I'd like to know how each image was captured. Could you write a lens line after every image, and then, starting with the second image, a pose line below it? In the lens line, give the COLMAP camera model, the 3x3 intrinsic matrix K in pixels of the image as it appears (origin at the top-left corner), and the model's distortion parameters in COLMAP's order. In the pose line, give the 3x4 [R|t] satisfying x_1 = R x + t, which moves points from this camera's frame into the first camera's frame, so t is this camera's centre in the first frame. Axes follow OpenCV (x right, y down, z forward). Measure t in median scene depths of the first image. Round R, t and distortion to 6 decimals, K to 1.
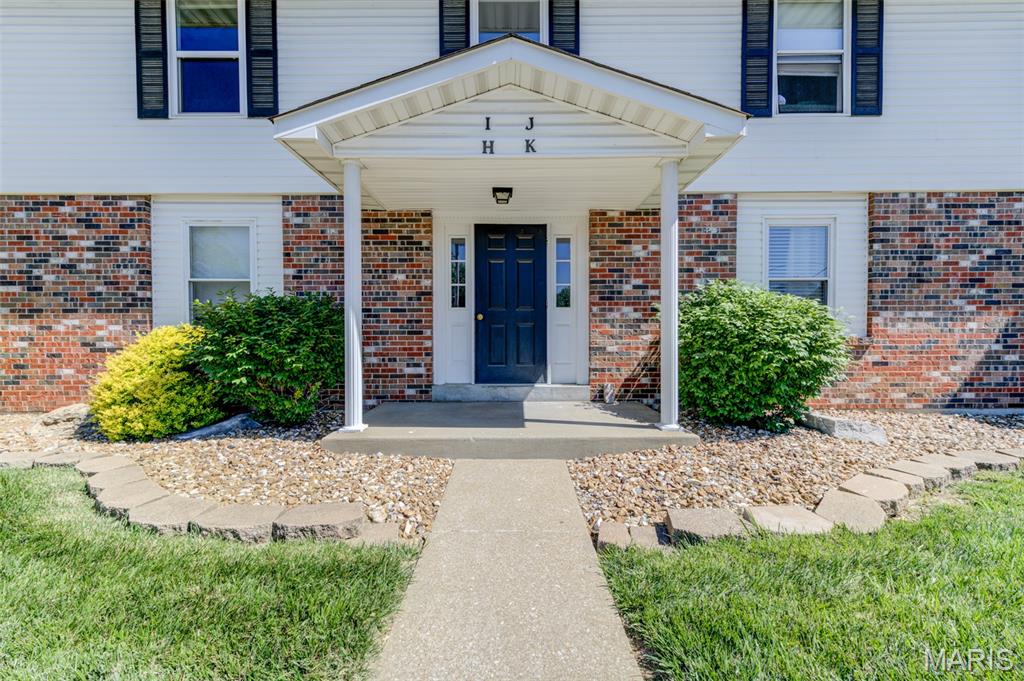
lens RADIAL K [[409.5, 0, 512.0], [0, 409.5, 340.5], [0, 0, 1]] dist [0.006331, -0.000295]
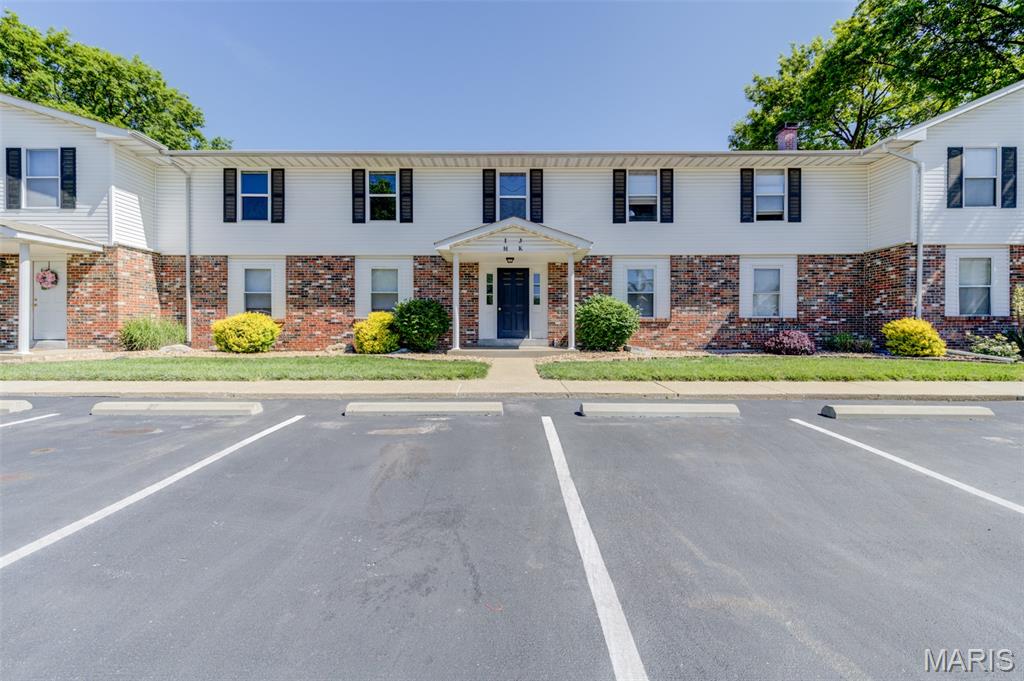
lens RADIAL K [[409.5, 0, 512.0], [0, 409.5, 340.5], [0, 0, 1]] dist [0.006331, -0.000295]
pose [[0.999995, 0.002180, -0.002325, -0.003909], [-0.002160, 0.999960, 0.008708, 0.097518], [0.002344, -0.008703, 0.999959, -1.278063]]
